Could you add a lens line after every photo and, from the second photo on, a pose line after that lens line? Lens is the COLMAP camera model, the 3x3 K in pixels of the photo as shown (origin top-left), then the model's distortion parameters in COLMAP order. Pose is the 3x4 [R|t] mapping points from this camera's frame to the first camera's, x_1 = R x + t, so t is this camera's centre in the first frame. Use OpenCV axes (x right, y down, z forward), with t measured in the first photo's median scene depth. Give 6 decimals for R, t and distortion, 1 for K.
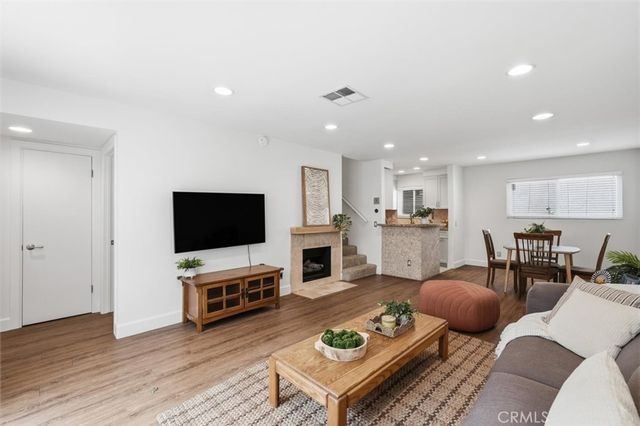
lens RADIAL K [[268.7, 0, 320.0], [0, 268.7, 213.0], [0, 0, 1]] dist [-0.001296, -0.000149]
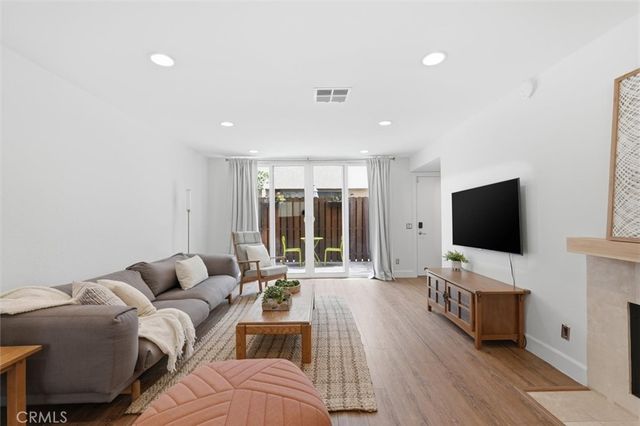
lens RADIAL K [[268.7, 0, 320.0], [0, 268.7, 213.0], [0, 0, 1]] dist [-0.001296, -0.000149]
pose [[-0.674501, -0.001101, -0.738273, 0.659401], [0.009529, 0.999903, -0.010197, 0.016848], [0.738212, -0.013913, -0.674425, 1.255352]]
